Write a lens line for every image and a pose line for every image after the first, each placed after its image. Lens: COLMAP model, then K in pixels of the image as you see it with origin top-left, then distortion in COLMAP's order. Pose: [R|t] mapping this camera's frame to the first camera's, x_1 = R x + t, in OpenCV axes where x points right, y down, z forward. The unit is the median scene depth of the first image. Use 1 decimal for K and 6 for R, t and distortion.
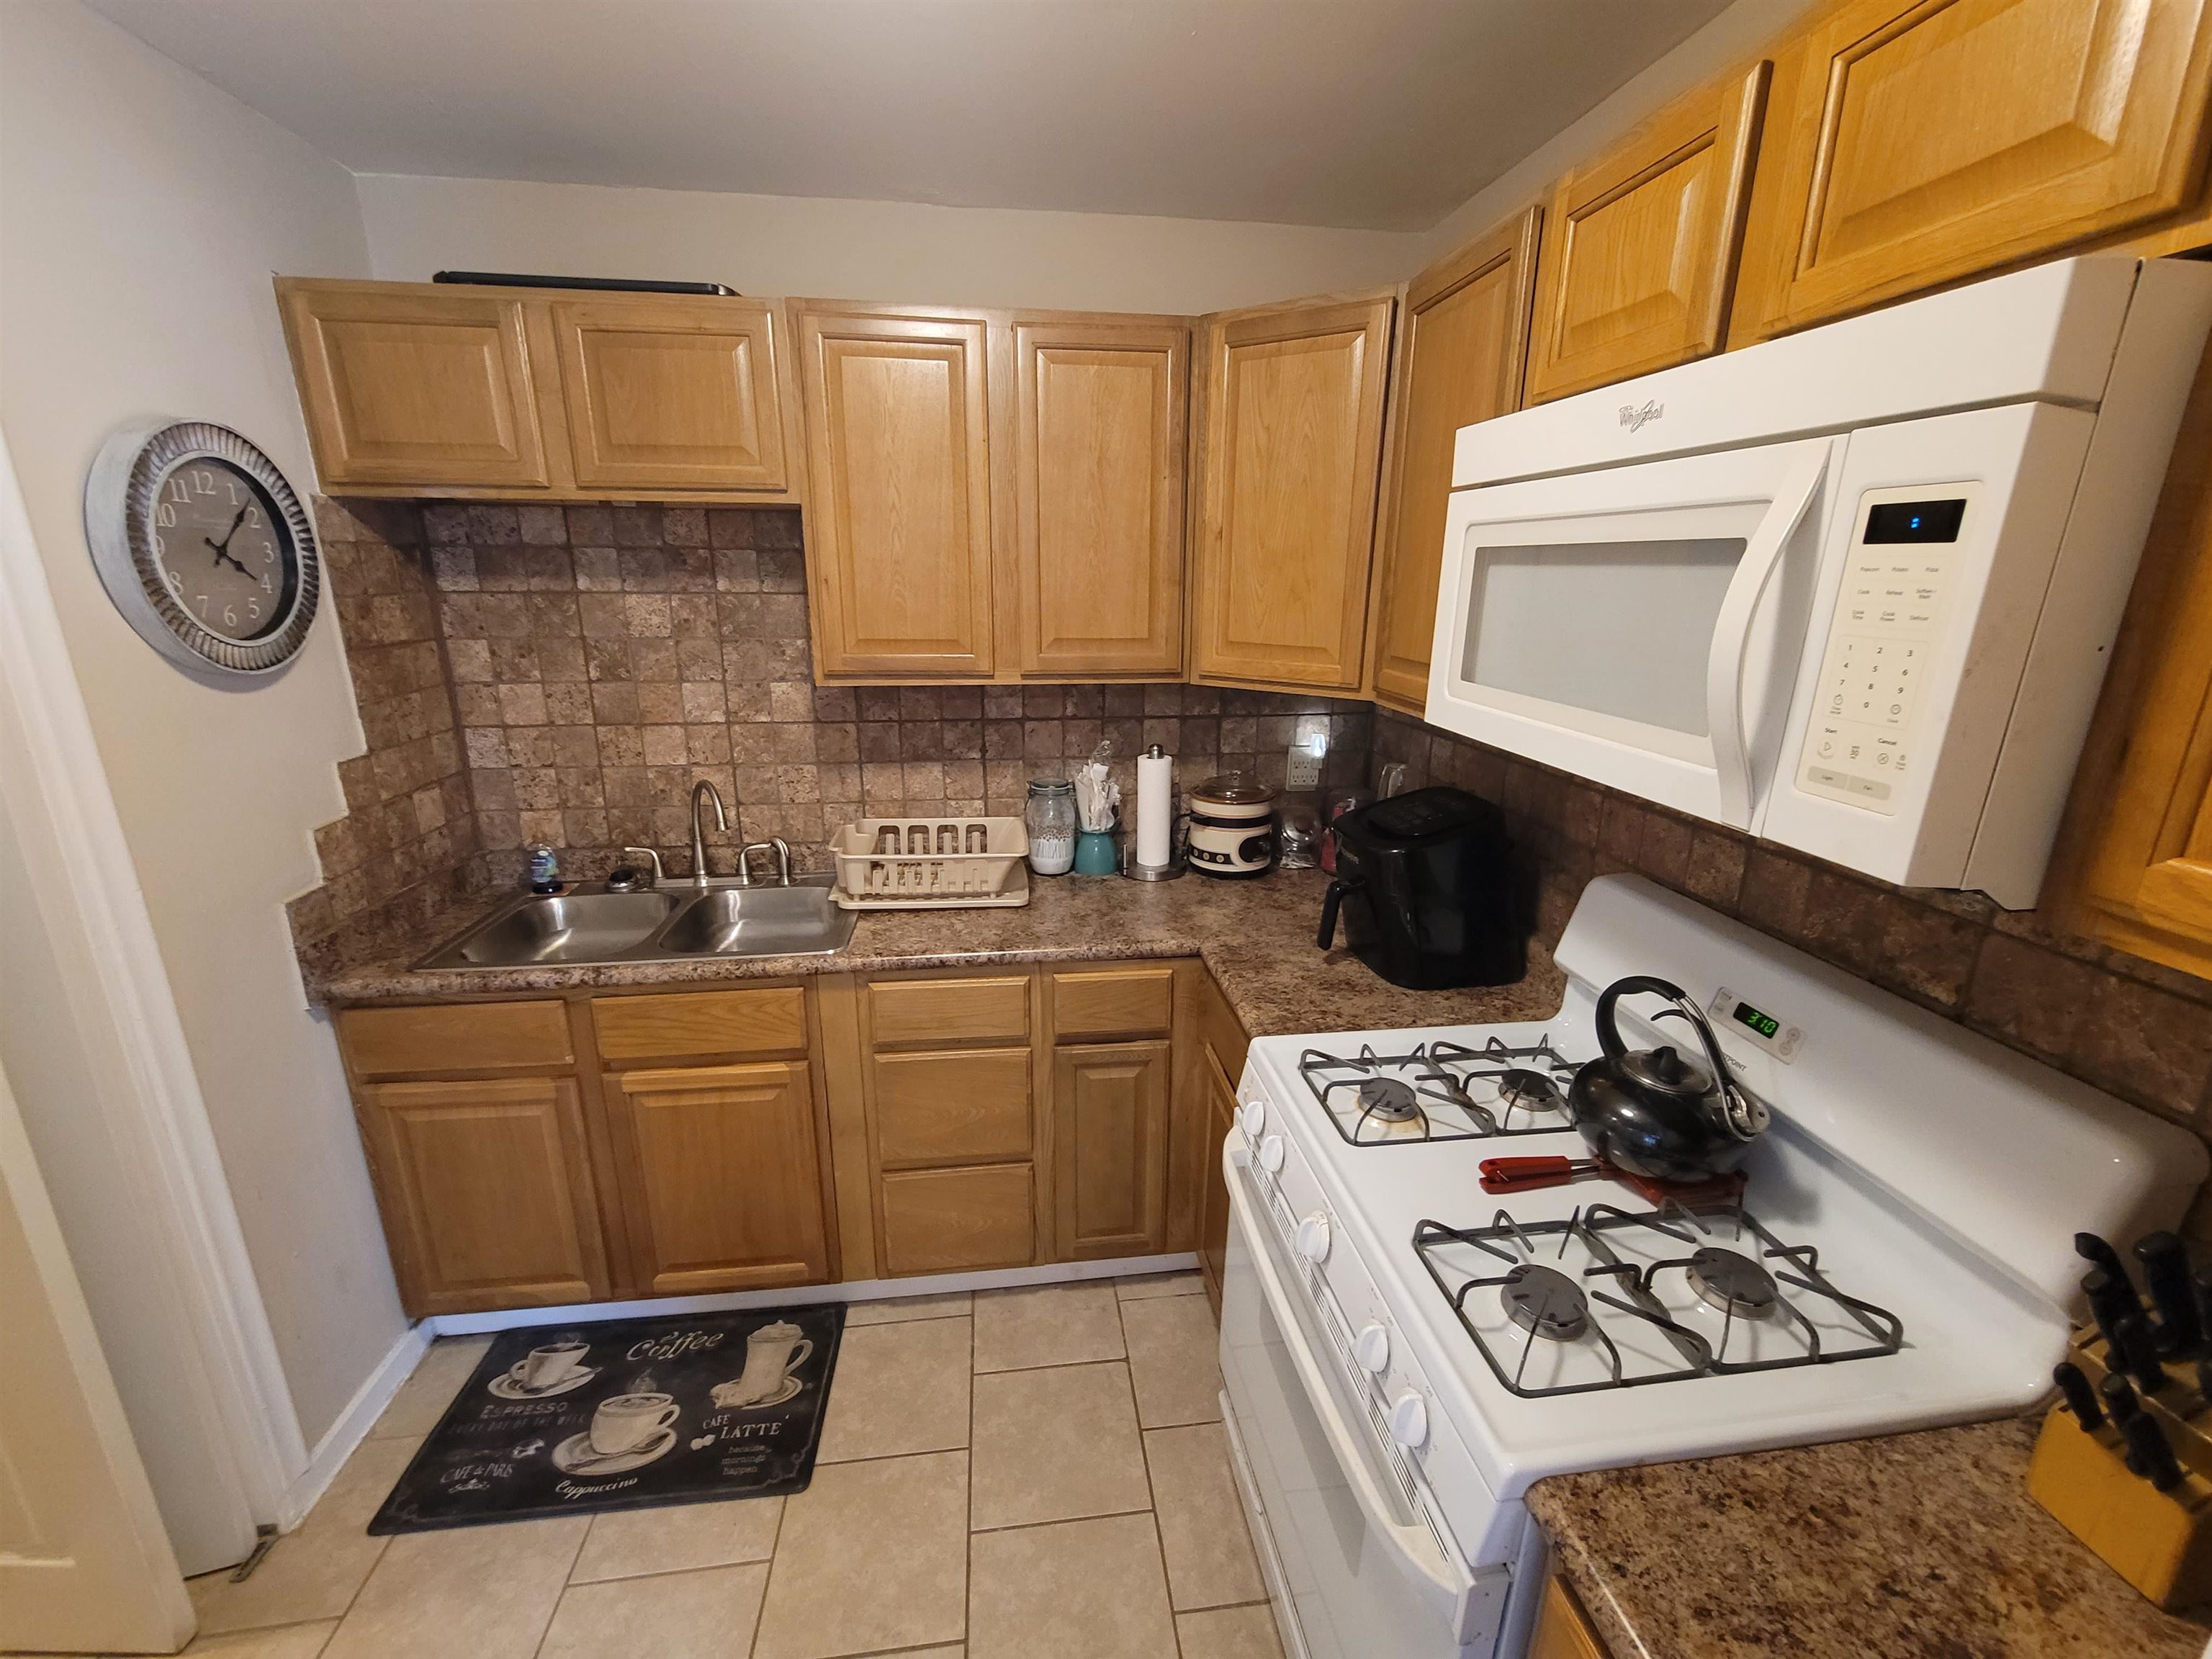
lens RADIAL K [[909.9, 0, 1108.0], [0, 909.9, 831.8], [0, 0, 1]] dist [-0.002373, 0.001080]
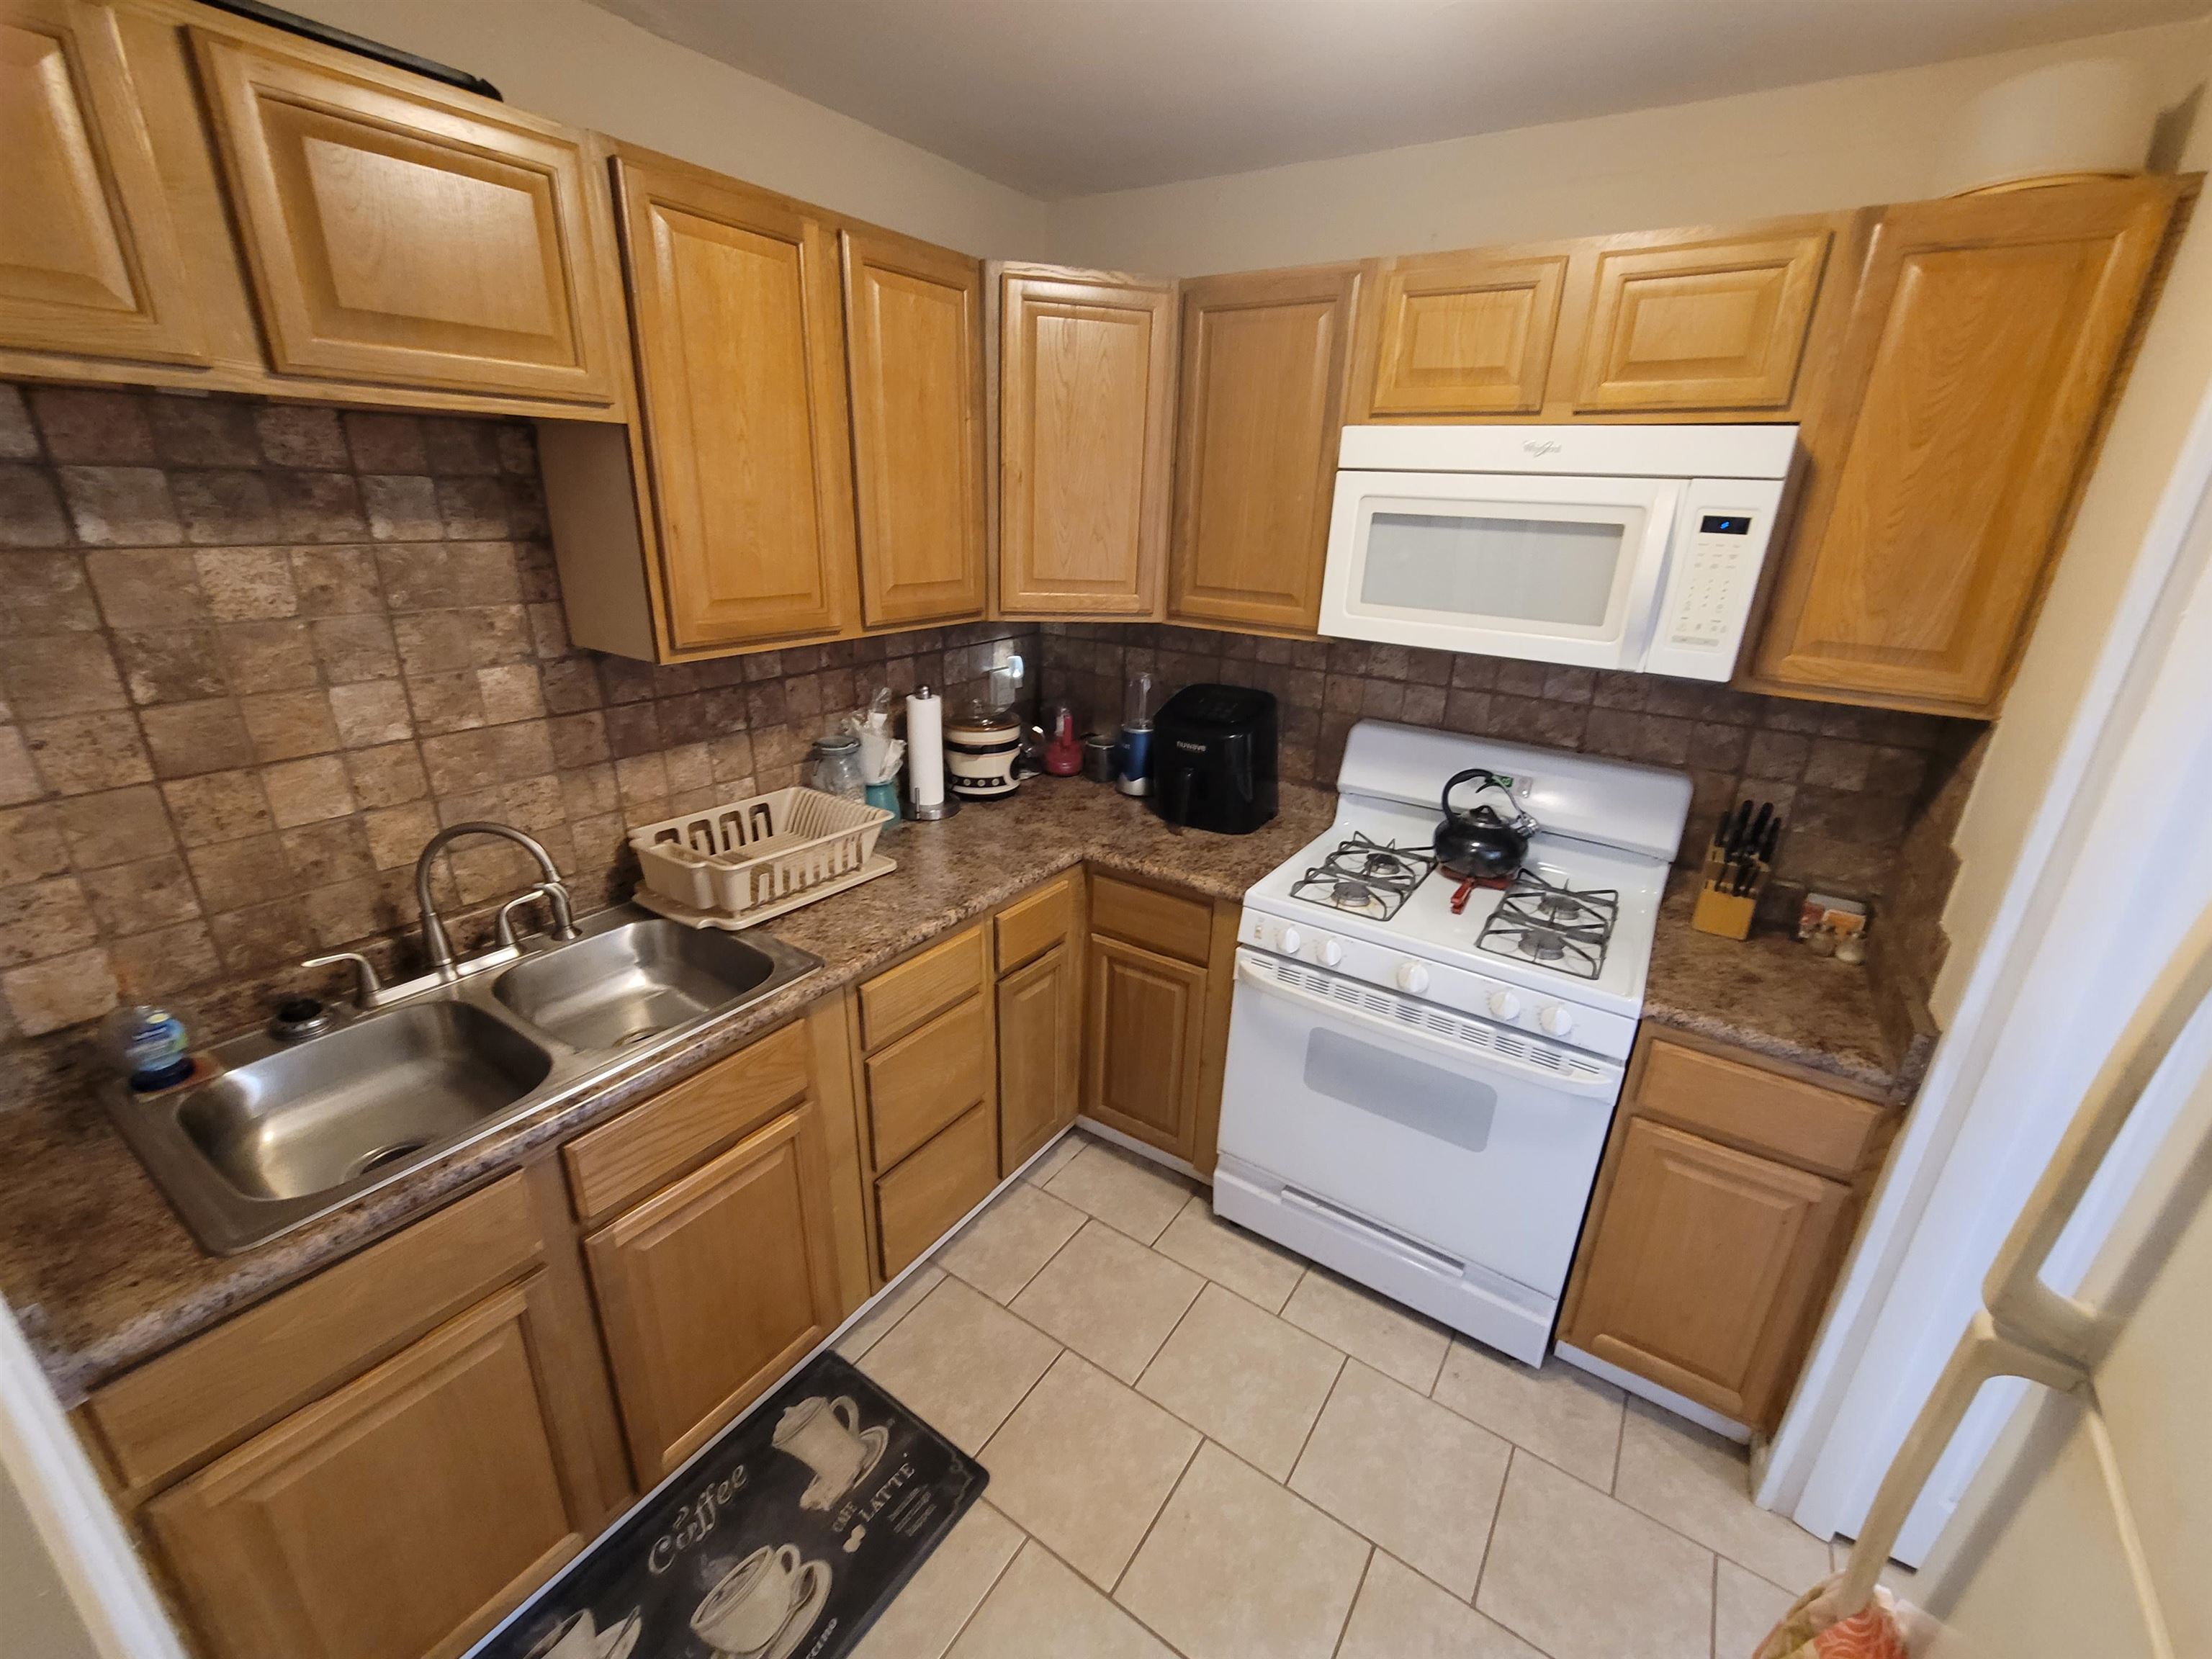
lens RADIAL K [[909.9, 0, 1115.0], [0, 909.9, 833.0], [0, 0, 1]] dist [-0.002373, 0.001080]
pose [[0.657532, -0.251011, 0.710384, -0.605316], [0.179975, 0.967903, 0.175420, -0.081165], [-0.731615, 0.012507, 0.681603, 0.172380]]
